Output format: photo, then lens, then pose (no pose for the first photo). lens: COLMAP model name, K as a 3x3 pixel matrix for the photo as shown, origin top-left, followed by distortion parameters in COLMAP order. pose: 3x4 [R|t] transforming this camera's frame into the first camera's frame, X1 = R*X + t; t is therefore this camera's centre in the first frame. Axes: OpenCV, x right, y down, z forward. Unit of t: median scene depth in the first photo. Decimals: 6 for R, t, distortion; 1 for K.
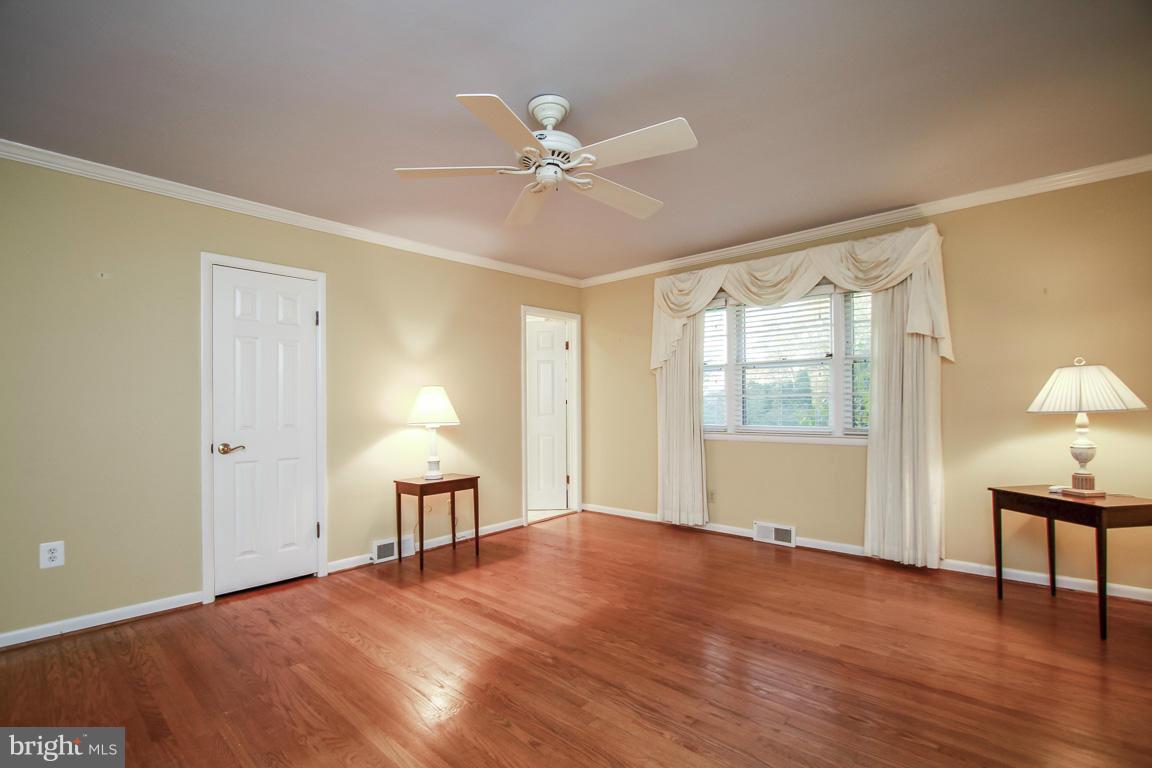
lens RADIAL K [[527.9, 0, 574.1], [0, 527.9, 400.3], [0, 0, 1]] dist [-0.020137, 0.004371]
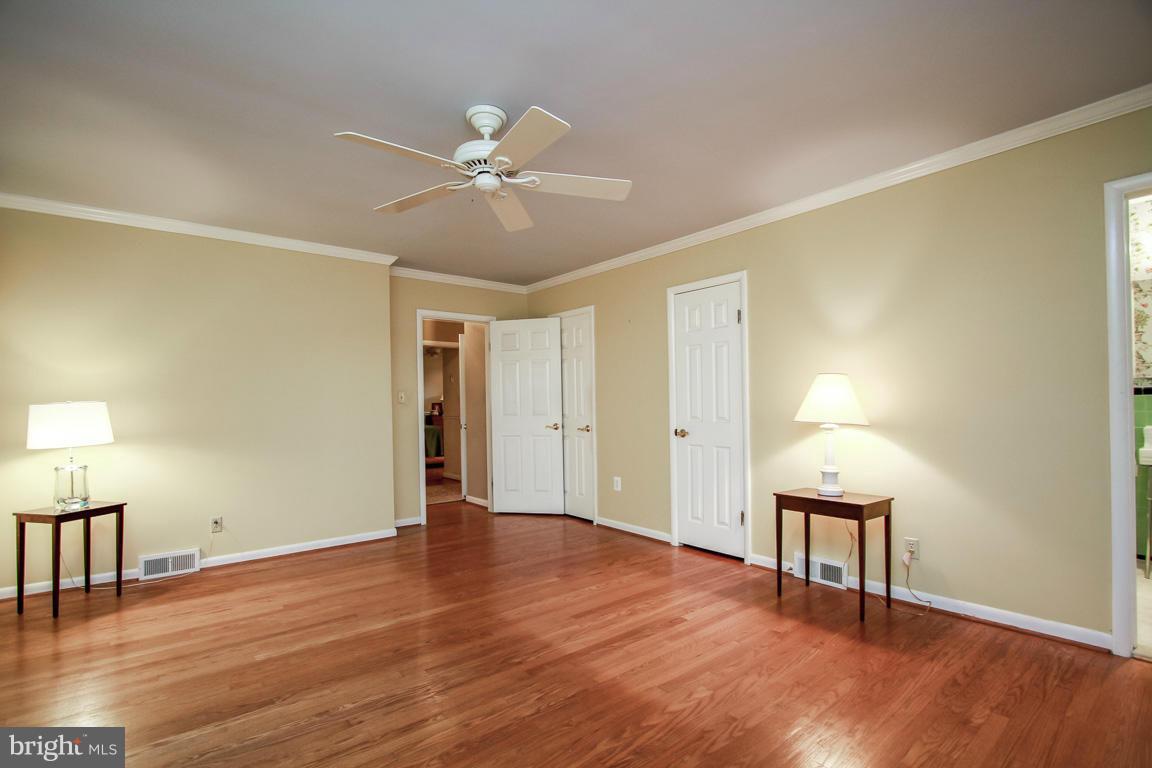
lens RADIAL K [[527.9, 0, 574.1], [0, 527.9, 400.3], [0, 0, 1]] dist [-0.020137, 0.004371]
pose [[-0.151230, 0.004386, -0.988489, 0.709516], [0.023913, 0.999714, 0.000777, 0.002927], [0.988209, -0.023520, -0.151291, 0.980463]]
